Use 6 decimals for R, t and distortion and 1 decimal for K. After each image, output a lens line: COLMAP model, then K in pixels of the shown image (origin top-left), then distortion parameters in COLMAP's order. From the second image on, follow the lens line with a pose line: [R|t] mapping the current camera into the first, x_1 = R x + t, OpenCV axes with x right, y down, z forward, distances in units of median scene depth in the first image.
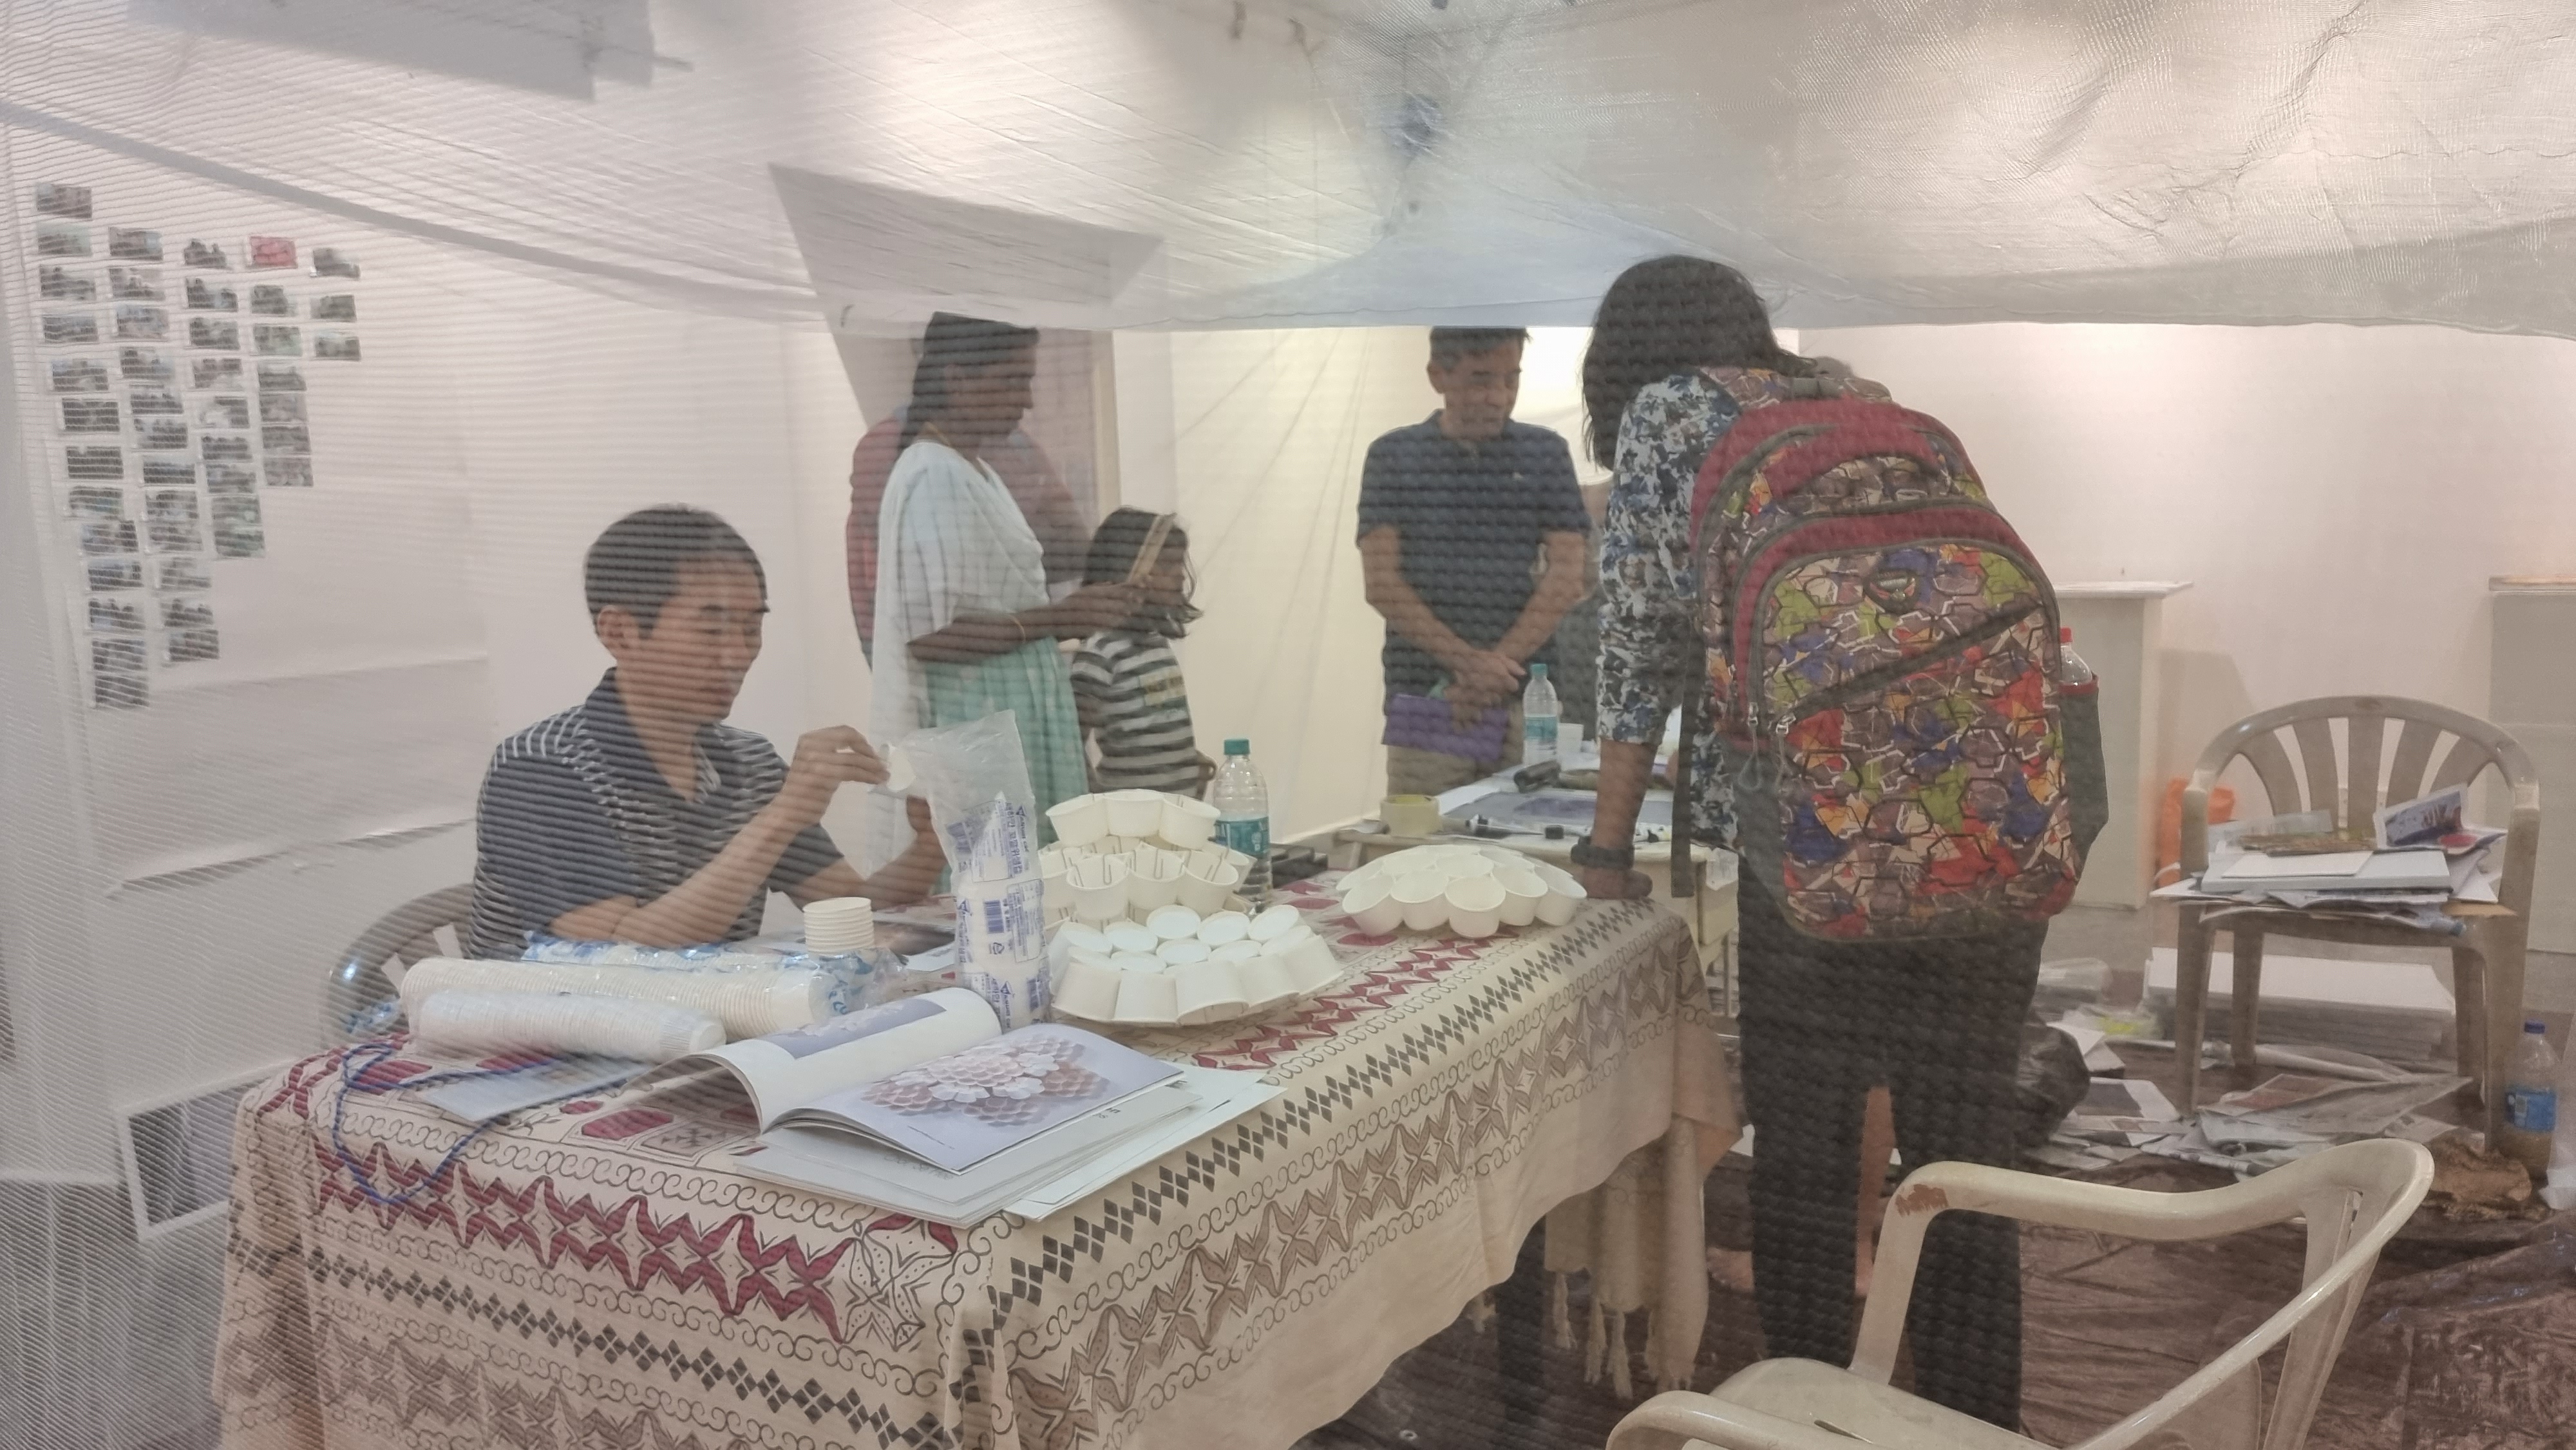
lens RADIAL K [[1811.9, 0, 1288.0], [0, 1811.9, 725.0], [0, 0, 1]] dist [0.053876, -0.002153]
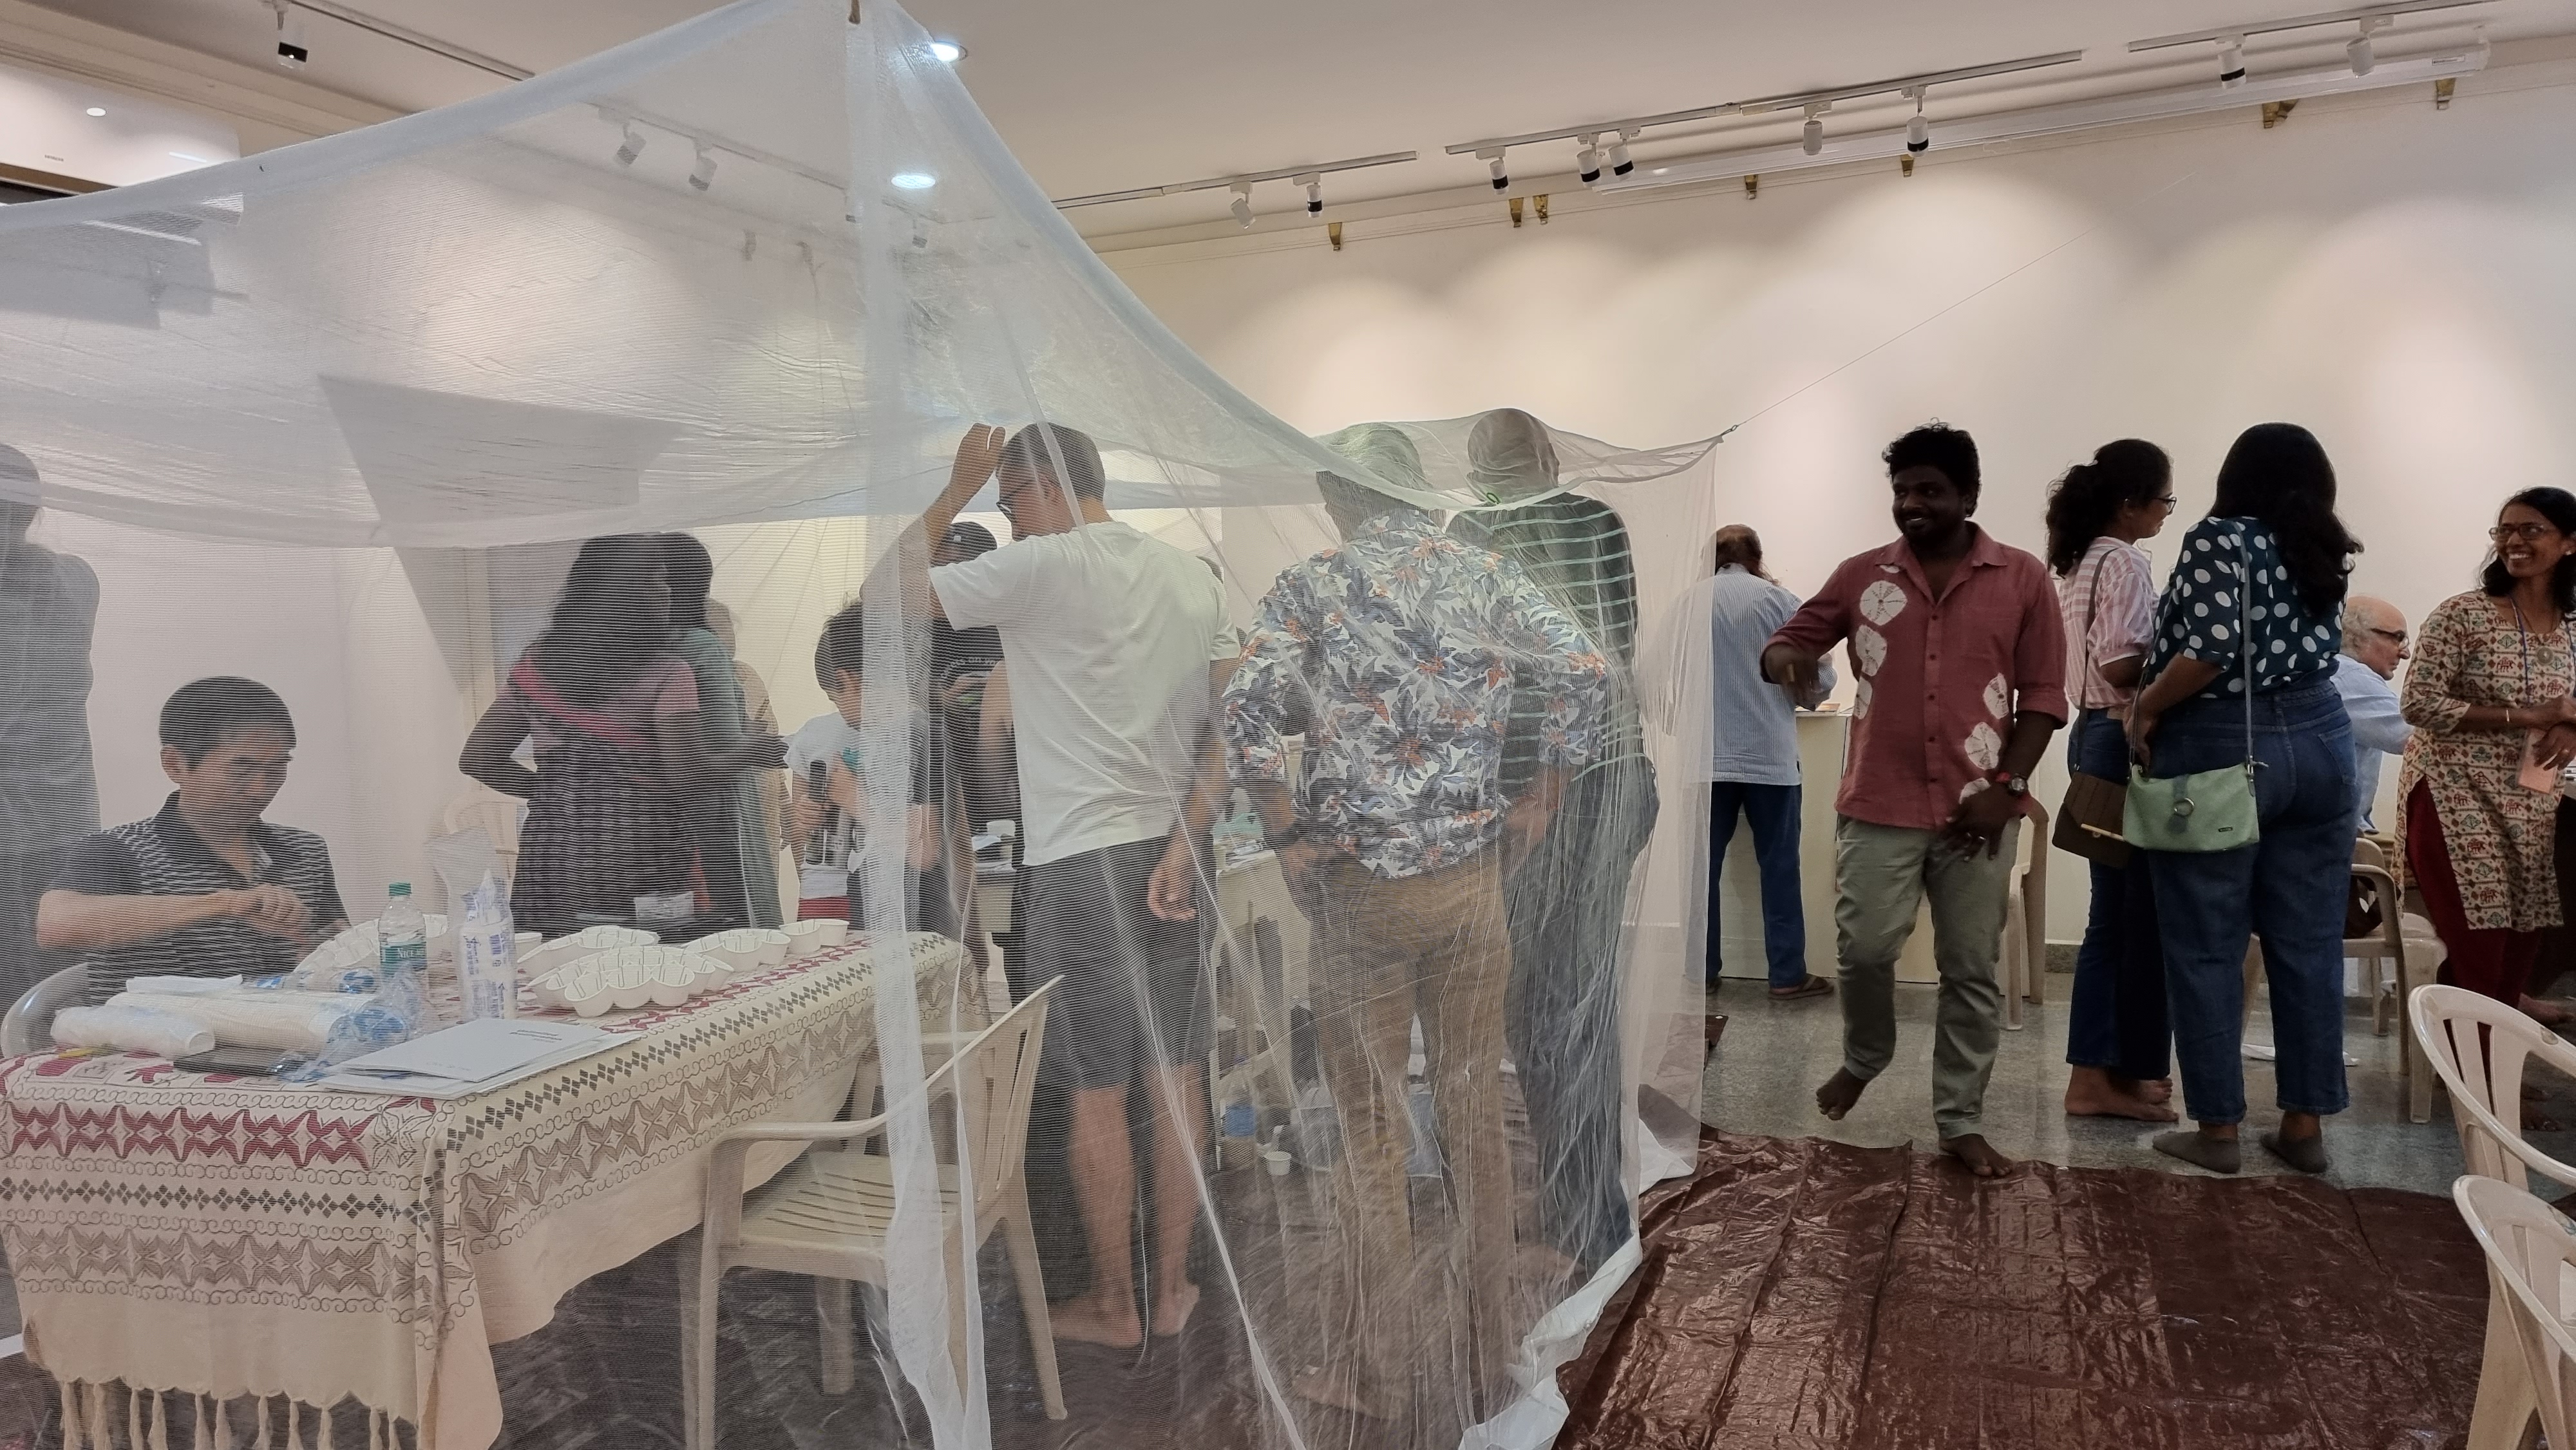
lens RADIAL K [[1724.5, 0, 1288.0], [0, 1724.5, 725.0], [0, 0, 1]] dist [0.031387, -0.003660]
pose [[0.972078, -0.010637, 0.234417, 0.236420], [0.023443, 0.998377, -0.051909, -0.003619], [-0.233484, 0.055955, 0.970749, -0.897474]]
